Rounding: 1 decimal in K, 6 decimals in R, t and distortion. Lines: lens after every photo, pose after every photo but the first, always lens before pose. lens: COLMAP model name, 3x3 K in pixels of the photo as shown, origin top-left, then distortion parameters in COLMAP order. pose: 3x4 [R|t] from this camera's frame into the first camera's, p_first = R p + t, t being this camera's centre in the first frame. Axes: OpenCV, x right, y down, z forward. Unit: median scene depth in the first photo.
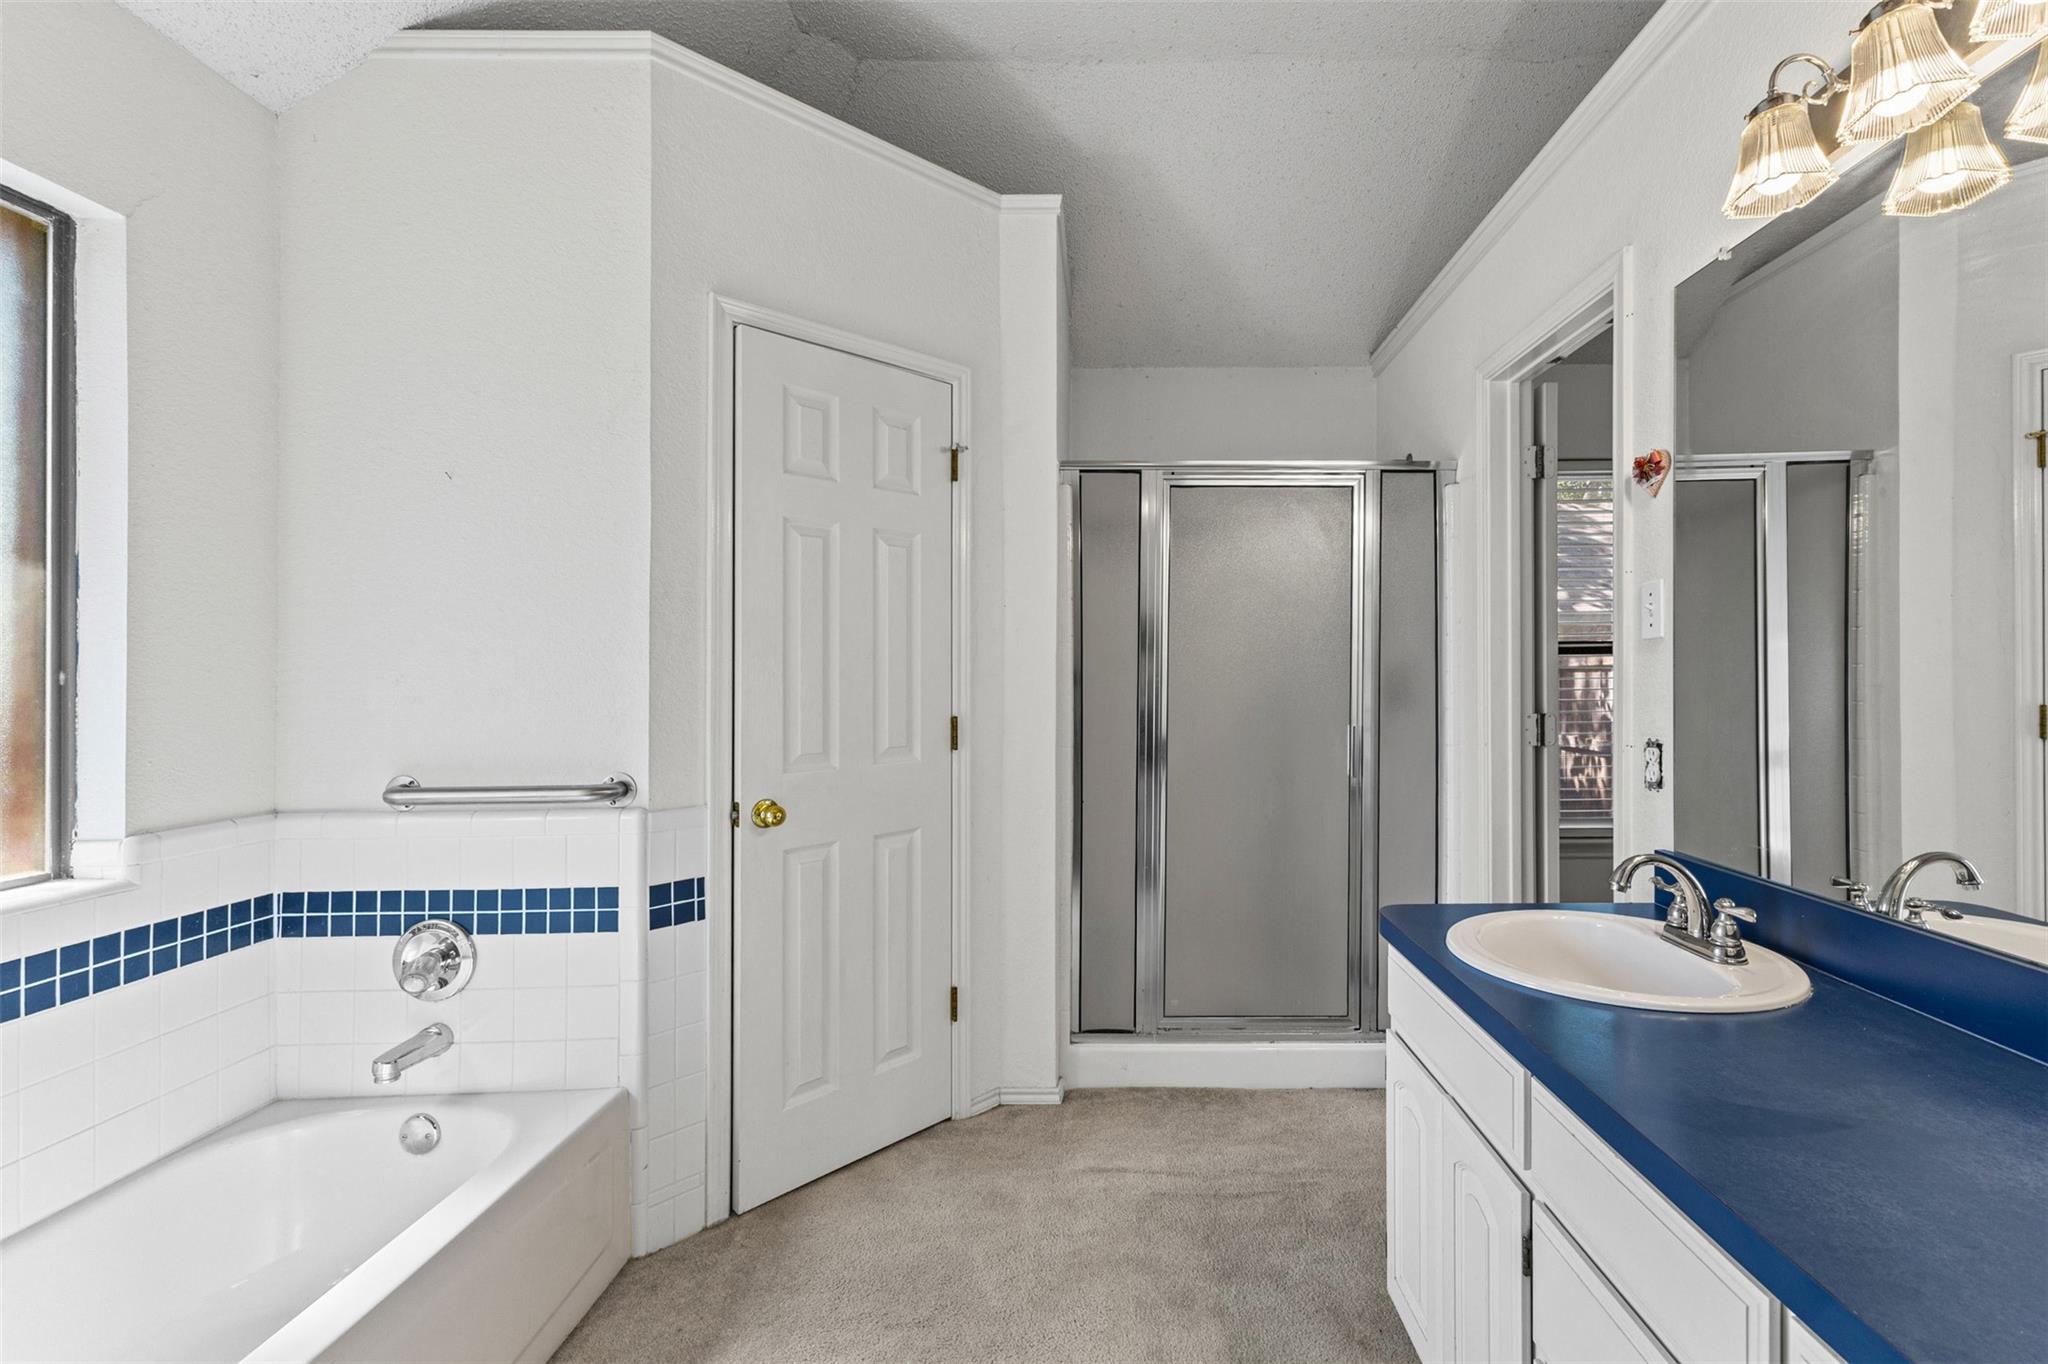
lens RADIAL K [[899.6, 0, 1028.6], [0, 899.6, 670.1], [0, 0, 1]] dist [0.000298, -0.000115]
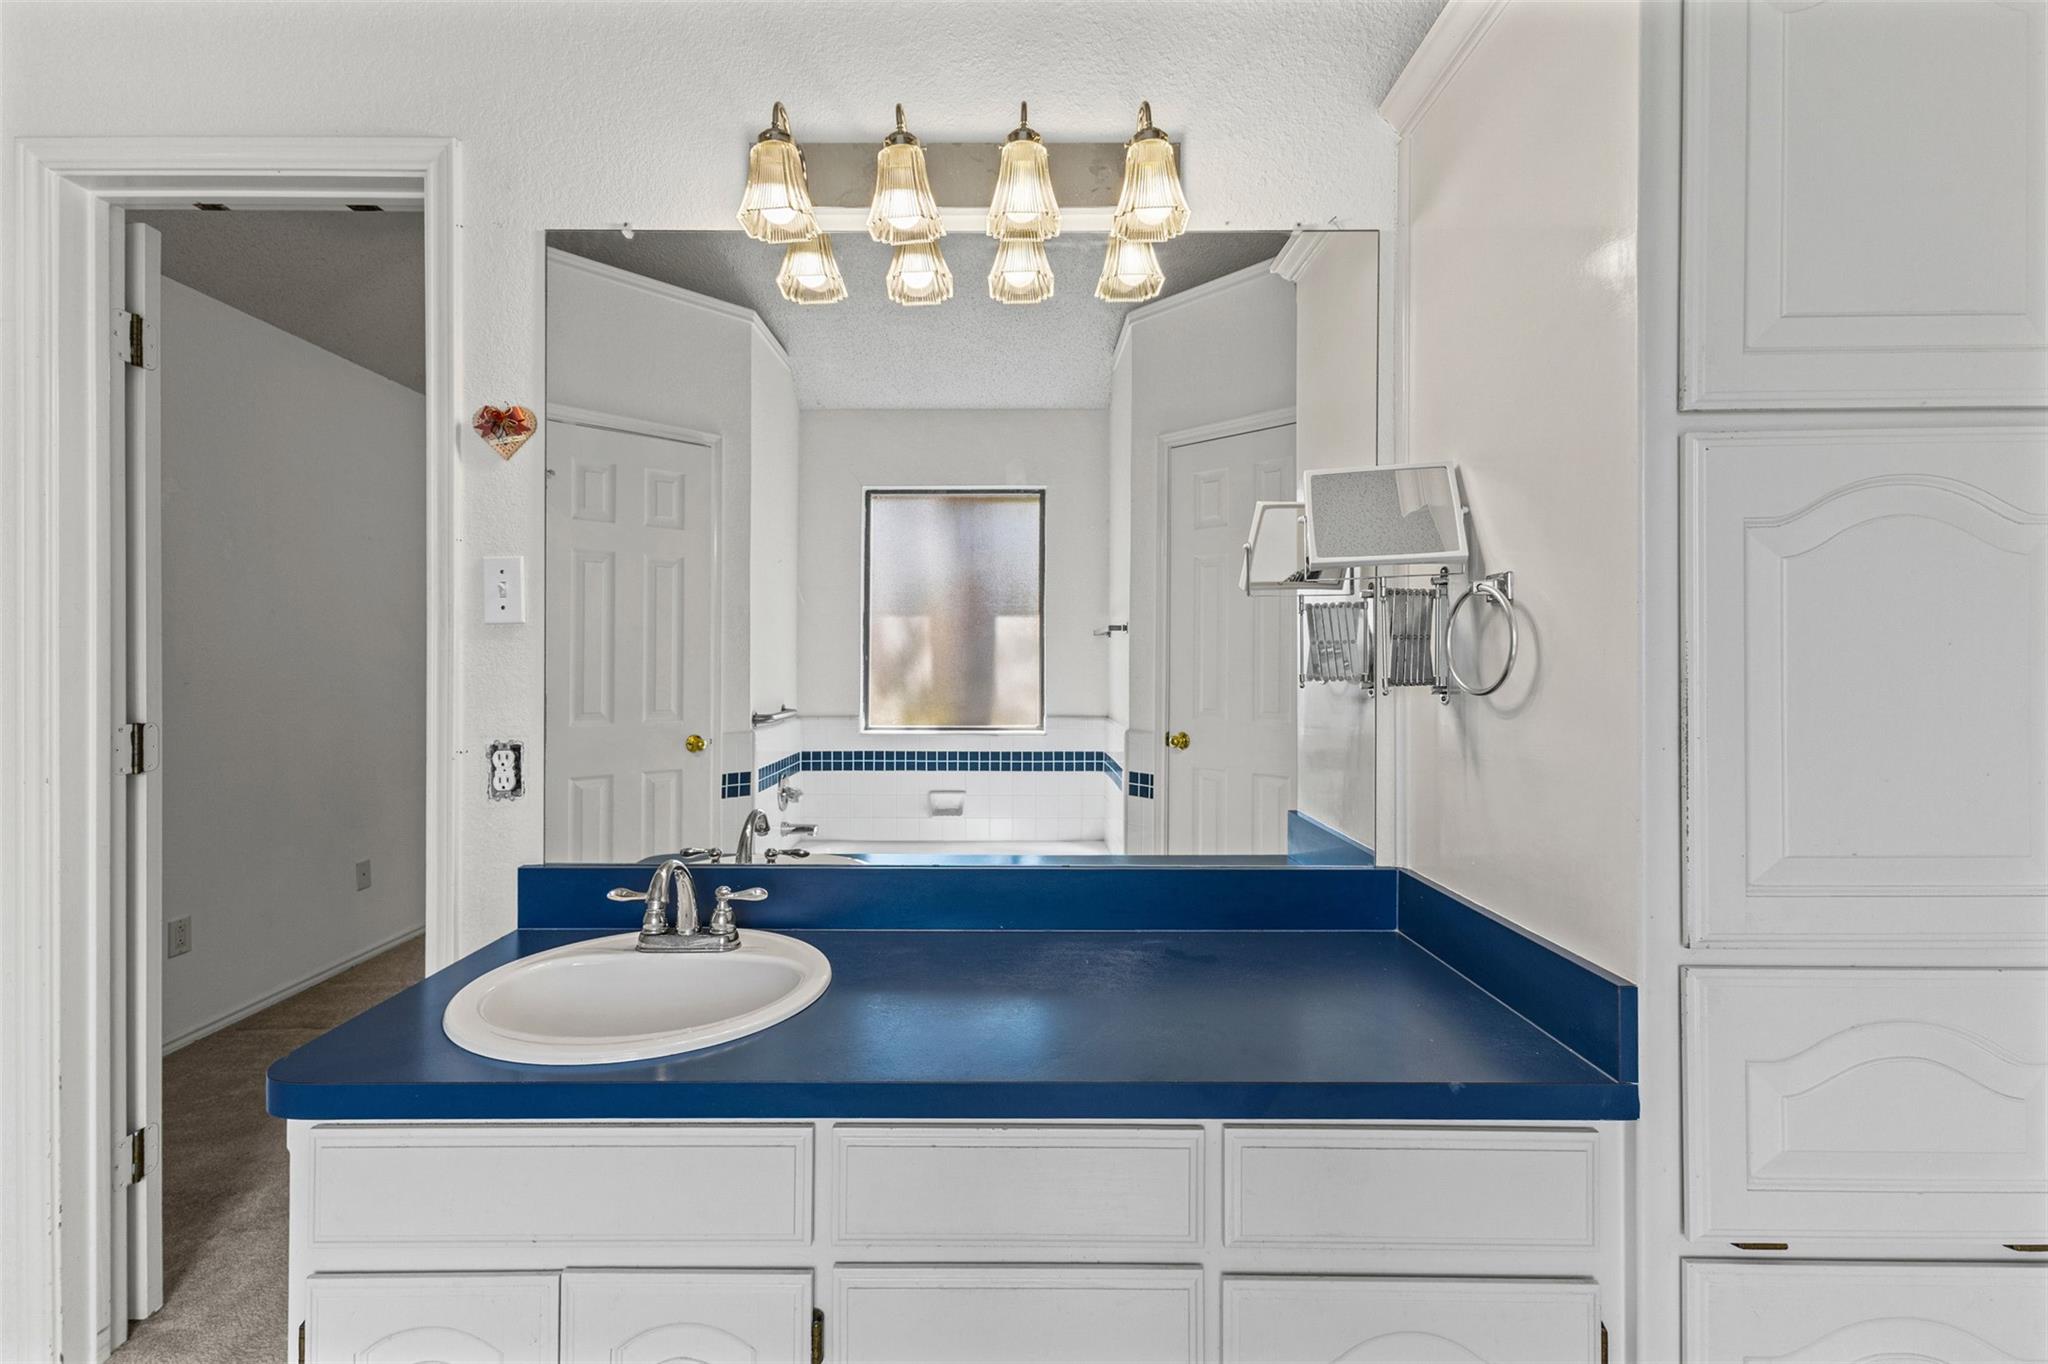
lens RADIAL K [[899.6, 0, 1028.6], [0, 899.6, 670.1], [0, 0, 1]] dist [0.000298, -0.000115]
pose [[-0.084947, -0.006979, 0.996361, -0.207269], [-0.006425, 0.999959, 0.006456, 0.000698], [-0.996365, -0.005853, -0.084988, 0.581275]]
